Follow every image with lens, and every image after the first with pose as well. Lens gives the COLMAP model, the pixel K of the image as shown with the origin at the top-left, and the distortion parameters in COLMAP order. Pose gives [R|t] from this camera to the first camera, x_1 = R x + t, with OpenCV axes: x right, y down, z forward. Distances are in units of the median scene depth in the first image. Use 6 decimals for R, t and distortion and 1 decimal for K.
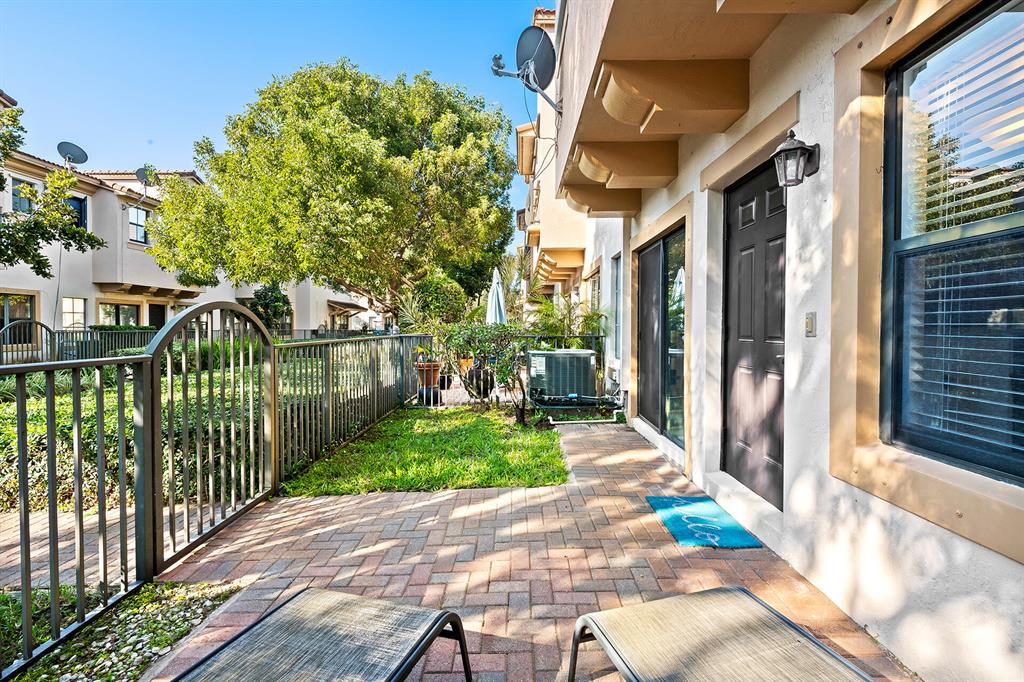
lens RADIAL K [[484.3, 0, 511.0], [0, 484.3, 340.0], [0, 0, 1]] dist [-0.003177, -0.000762]
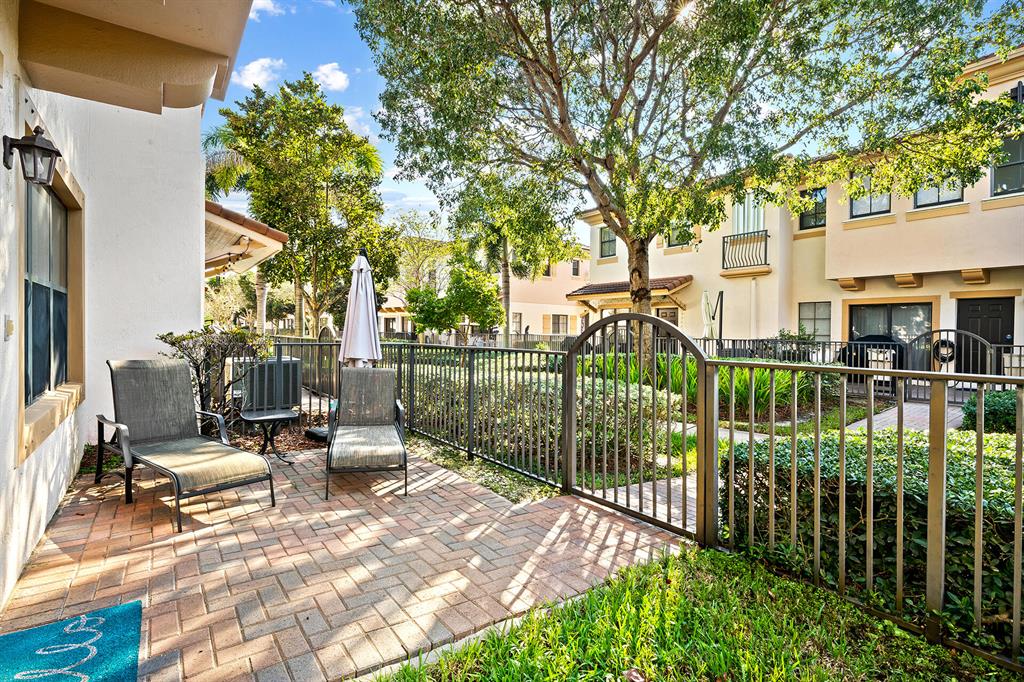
lens RADIAL K [[484.3, 0, 509.1], [0, 484.3, 336.6], [0, 0, 1]] dist [-0.003177, -0.000762]
pose [[-0.819422, 0.004296, -0.573175, 0.281870], [-0.011989, 0.999625, 0.024633, -0.047858], [0.573066, 0.027057, -0.819063, 1.840847]]
